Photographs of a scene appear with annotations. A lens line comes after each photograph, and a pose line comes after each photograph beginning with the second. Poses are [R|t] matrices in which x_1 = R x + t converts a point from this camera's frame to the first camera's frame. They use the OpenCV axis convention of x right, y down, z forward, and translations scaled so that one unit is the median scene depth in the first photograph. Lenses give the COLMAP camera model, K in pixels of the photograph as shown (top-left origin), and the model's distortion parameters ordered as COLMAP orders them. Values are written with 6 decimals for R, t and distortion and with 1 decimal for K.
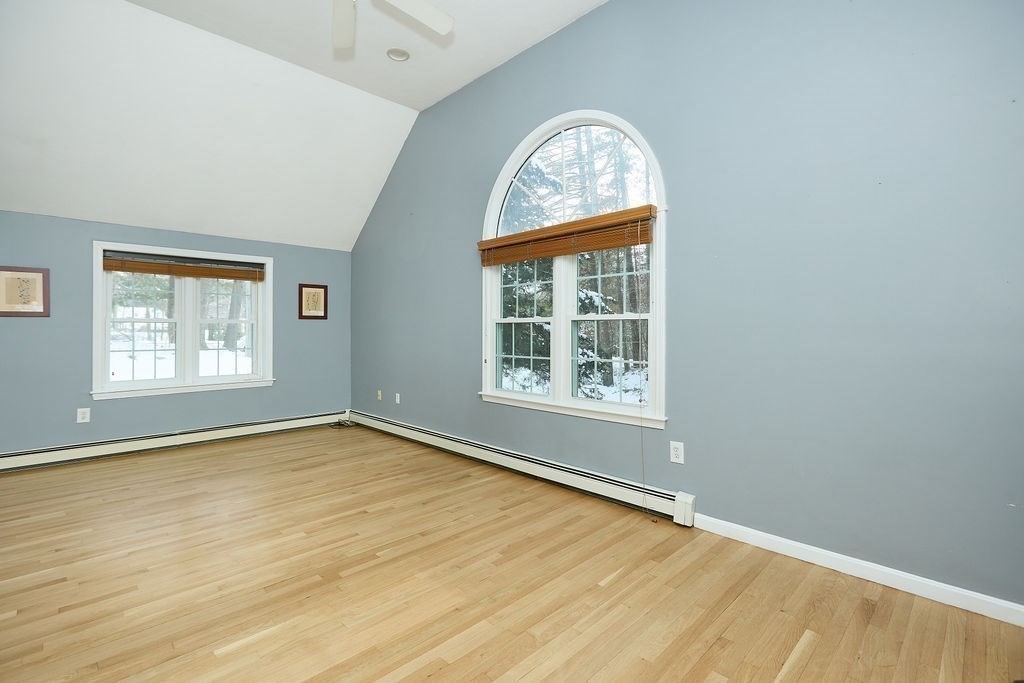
lens RADIAL K [[467.3, 0, 507.3], [0, 467.3, 331.7], [0, 0, 1]] dist [-0.007685, -0.000082]
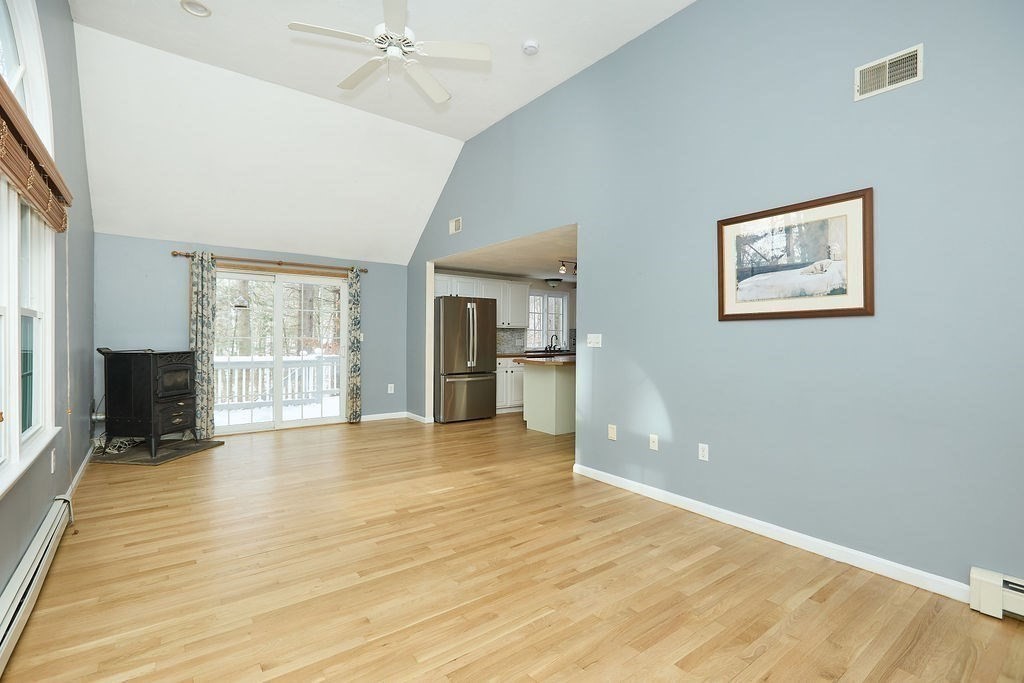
lens RADIAL K [[467.3, 0, 506.1], [0, 467.3, 343.1], [0, 0, 1]] dist [-0.007685, -0.000082]
pose [[-0.991706, -0.009635, 0.128164, -0.607295], [-0.007491, 0.999824, 0.017196, -0.003707], [-0.128307, 0.016093, -0.991604, 1.646275]]
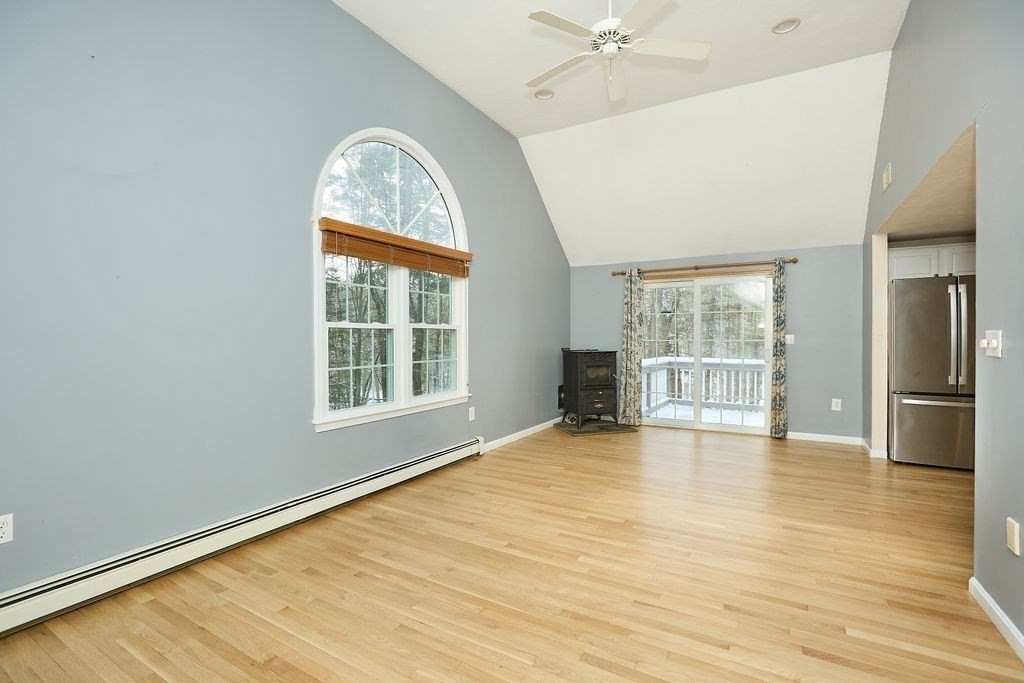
lens RADIAL K [[467.3, 0, 513.3], [0, 467.3, 341.5], [0, 0, 1]] dist [-0.007685, -0.000082]
pose [[-0.268893, -0.006923, 0.963145, -1.098176], [0.004422, 0.999955, 0.008422, -0.001157], [-0.963160, 0.006524, -0.268850, 1.173016]]
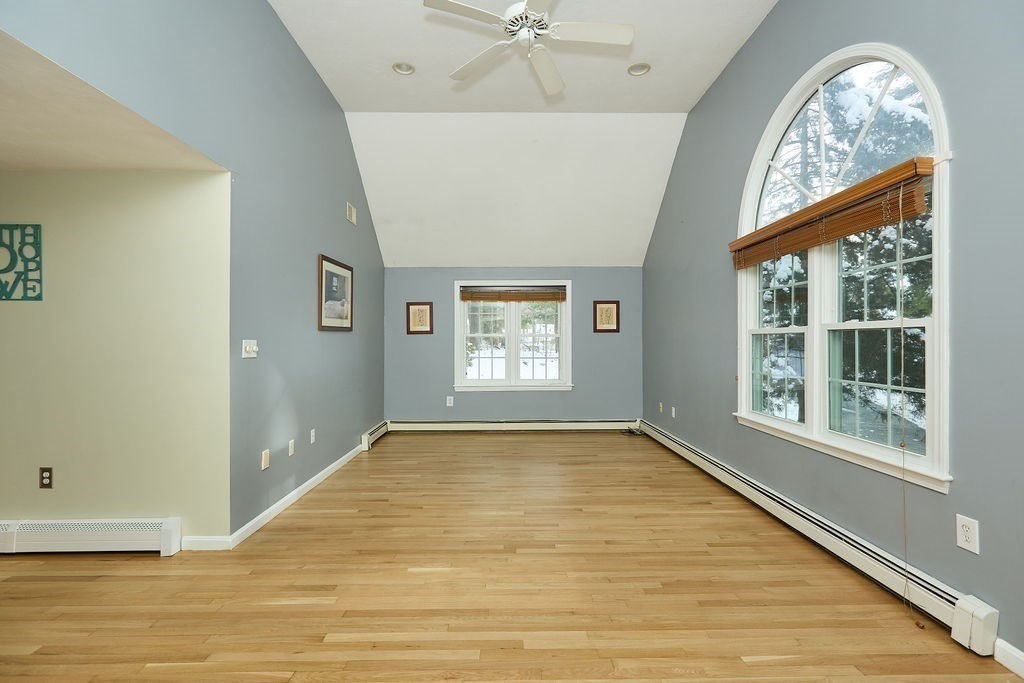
lens RADIAL K [[467.3, 0, 513.0], [0, 467.3, 344.7], [0, 0, 1]] dist [-0.007685, -0.000082]
pose [[0.724972, 0.002923, -0.688772, 0.315657], [-0.001210, 0.999995, 0.002969, -0.001622], [0.688777, -0.001319, 0.724972, 0.098266]]
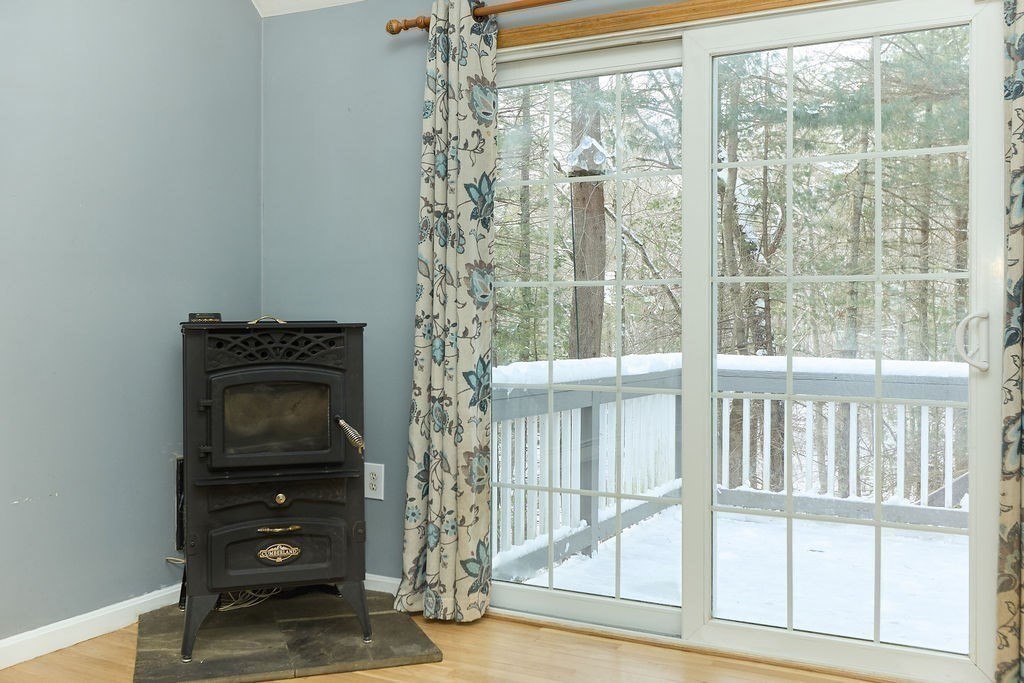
lens RADIAL K [[975.7, 0, 484.0], [0, 975.7, 333.4], [0, 0, 1]] dist [0.019313, 0.000000]
pose [[-0.291438, -0.007144, 0.956563, -0.349961], [-0.000752, 0.999974, 0.007239, 0.057540], [-0.956589, 0.001390, -0.291436, 0.437236]]
